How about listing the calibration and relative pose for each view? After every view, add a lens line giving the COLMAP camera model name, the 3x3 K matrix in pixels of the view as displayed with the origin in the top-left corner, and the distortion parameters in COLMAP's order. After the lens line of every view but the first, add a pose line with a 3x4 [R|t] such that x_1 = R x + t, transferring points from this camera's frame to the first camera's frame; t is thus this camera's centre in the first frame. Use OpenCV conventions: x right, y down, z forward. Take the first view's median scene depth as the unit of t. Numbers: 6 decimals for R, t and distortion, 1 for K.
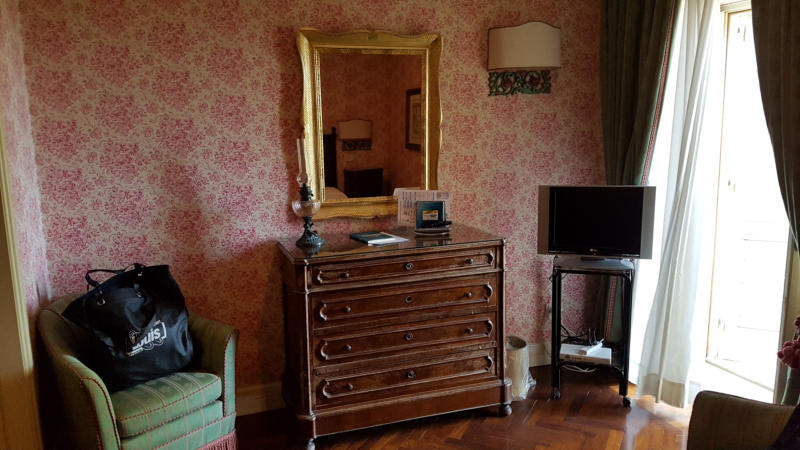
lens RADIAL K [[592.4, 0, 383.7], [0, 592.4, 227.9], [0, 0, 1]] dist [0.173991, -0.266265]
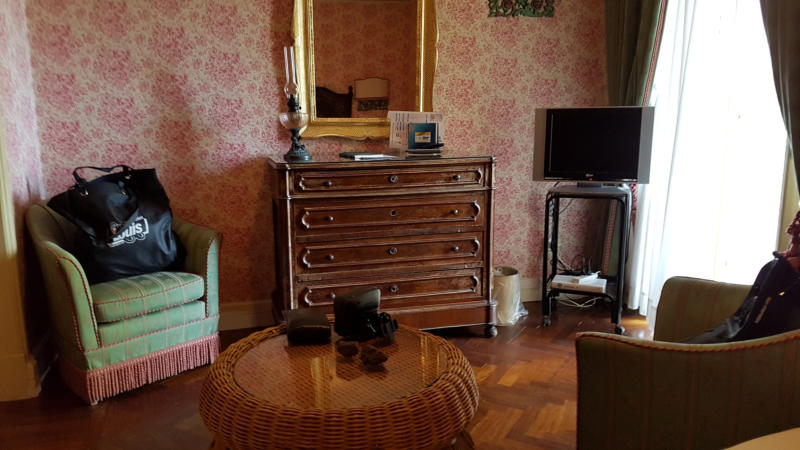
lens RADIAL K [[592.4, 0, 383.7], [0, 592.4, 227.9], [0, 0, 1]] dist [0.173991, -0.266265]
pose [[0.997958, 0.026844, -0.057950, 0.080720], [-0.025948, 0.999533, 0.016165, 0.123954], [0.058357, -0.014628, 0.998189, 0.007006]]
